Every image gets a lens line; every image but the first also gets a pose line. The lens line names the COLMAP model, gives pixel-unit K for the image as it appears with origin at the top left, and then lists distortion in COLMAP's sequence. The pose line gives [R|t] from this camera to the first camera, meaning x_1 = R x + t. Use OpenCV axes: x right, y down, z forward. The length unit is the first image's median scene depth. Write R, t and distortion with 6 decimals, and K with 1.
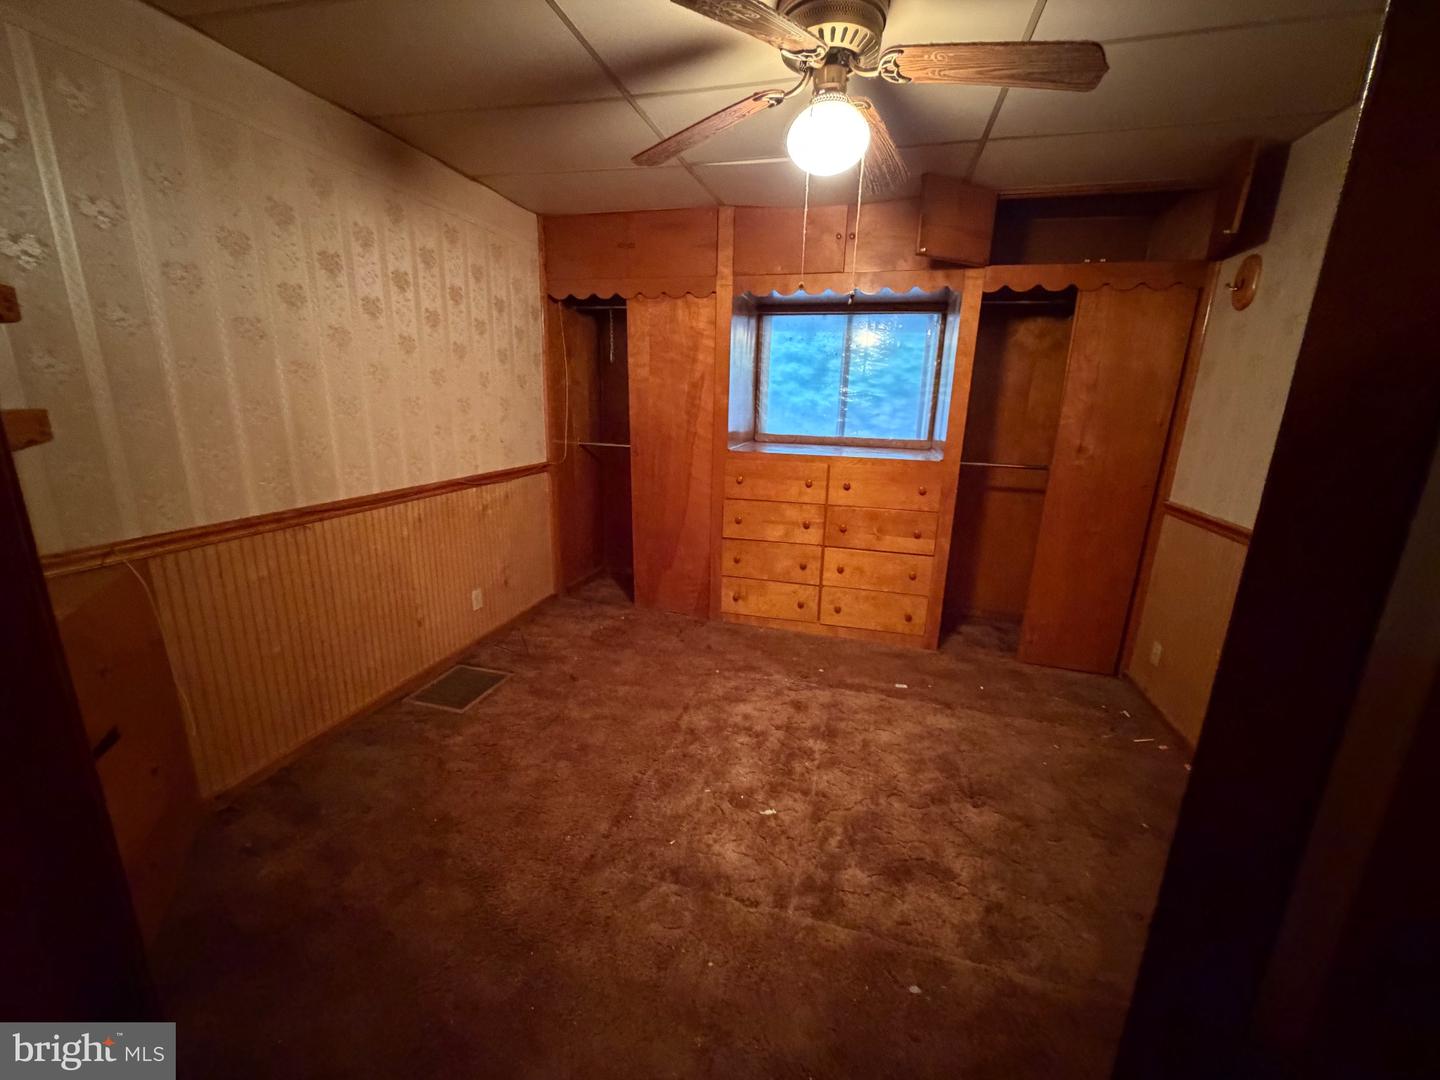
lens RADIAL K [[572.0, 0, 725.4], [0, 572.0, 538.9], [0, 0, 1]] dist [0.001601, -0.000052]
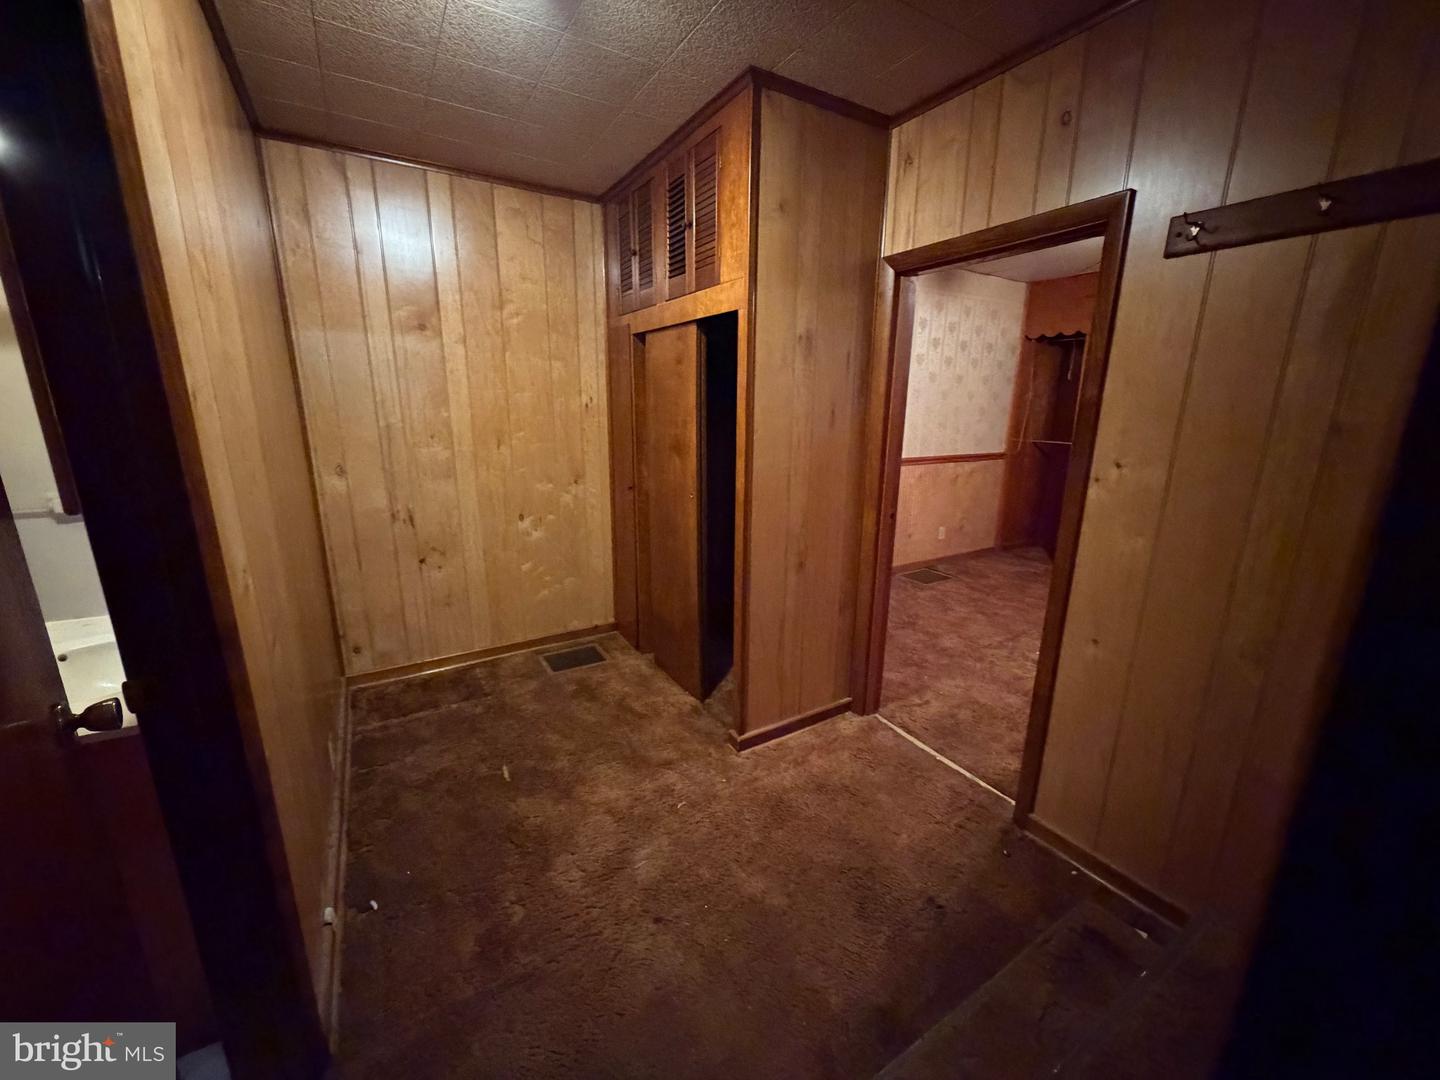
lens RADIAL K [[572.0, 0, 718.4], [0, 572.0, 544.0], [0, 0, 1]] dist [0.001601, -0.000052]
pose [[0.716029, 0.142353, -0.683402, 0.206214], [-0.159831, 0.986412, 0.038009, 0.167540], [0.679527, 0.082013, 0.729052, -0.560635]]
